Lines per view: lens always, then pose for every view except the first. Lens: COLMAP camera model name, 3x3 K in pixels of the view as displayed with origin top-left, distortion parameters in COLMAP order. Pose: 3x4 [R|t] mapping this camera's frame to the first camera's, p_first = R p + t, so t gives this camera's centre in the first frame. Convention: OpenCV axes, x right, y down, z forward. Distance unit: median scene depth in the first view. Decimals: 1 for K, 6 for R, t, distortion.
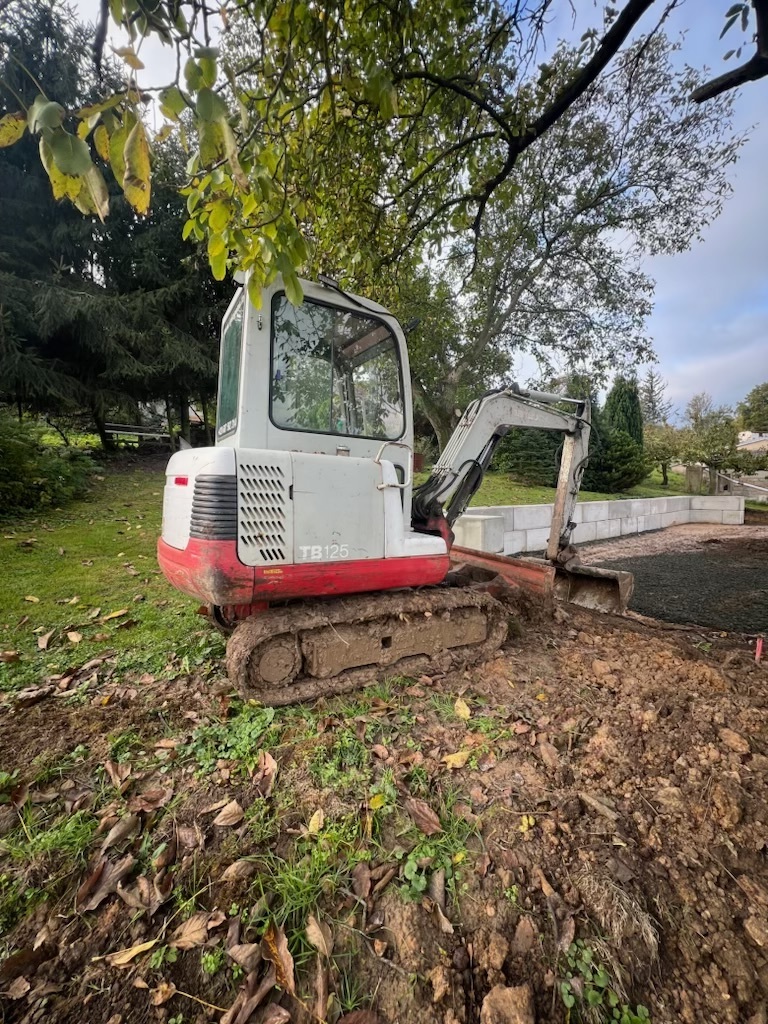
lens RADIAL K [[410.7, 0, 382.8], [0, 410.7, 508.5], [0, 0, 1]] dist [0.000397, -0.000071]
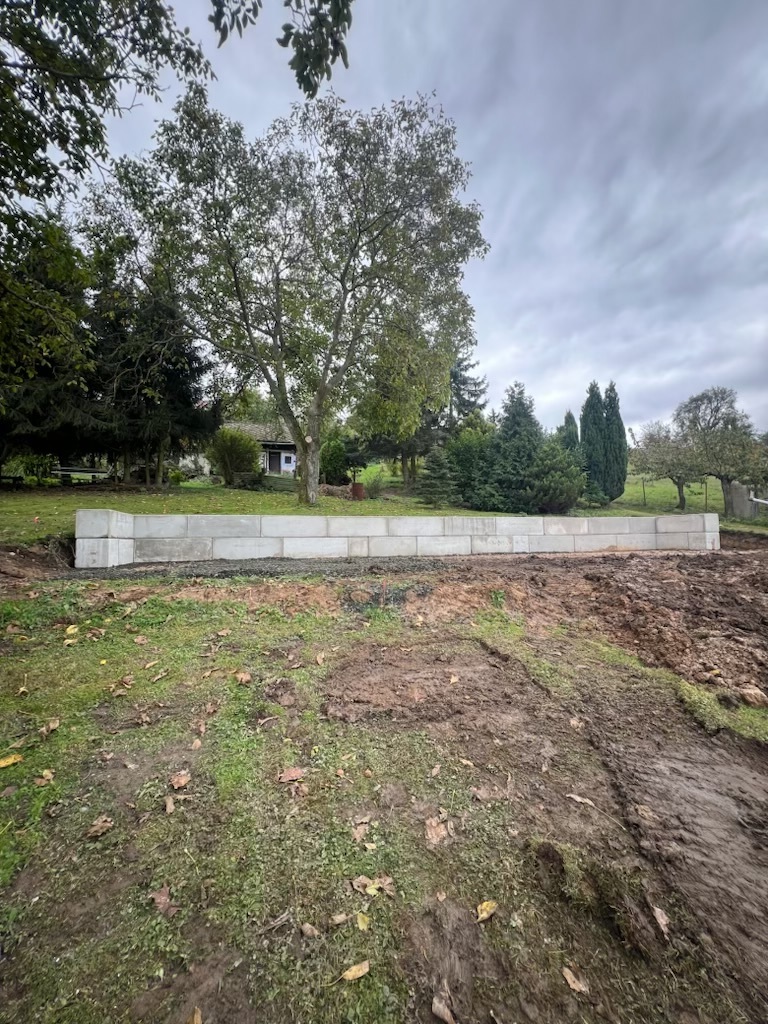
lens RADIAL K [[415.8, 0, 384.0], [0, 415.8, 496.1], [0, 0, 1]] dist [0.000897, -0.000003]
pose [[0.924418, -0.041673, -0.379098, 0.600688], [-0.014669, 0.989392, -0.144530, 0.058741], [0.381100, 0.139167, 0.914000, 0.056466]]
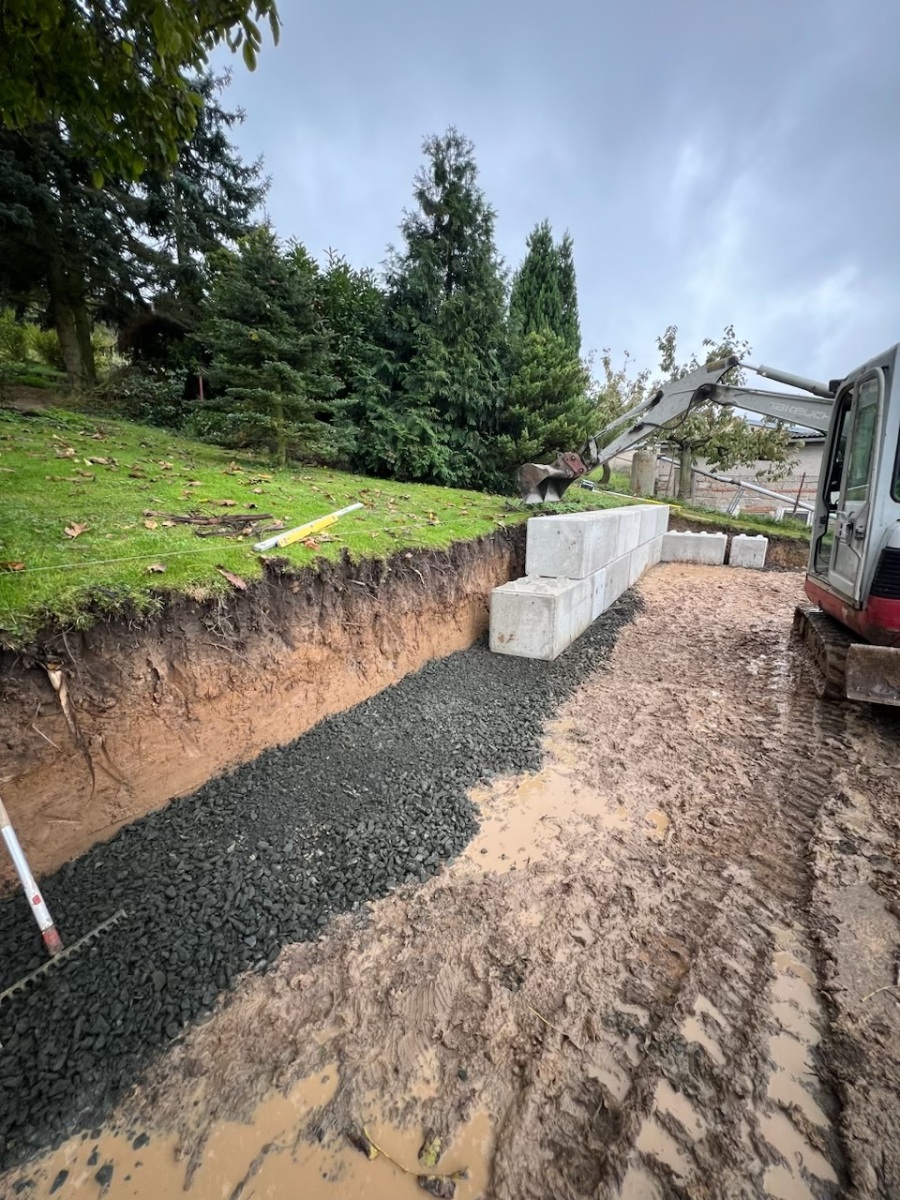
lens RADIAL K [[481.3, 0, 448.6], [0, 481.3, 595.9], [0, 0, 1]] dist [0.000397, -0.000071]
pose [[0.934656, -0.054046, 0.351422, 0.336643], [-0.004174, 0.986644, 0.162839, -0.017535], [-0.355529, -0.153666, 0.921947, 0.601650]]
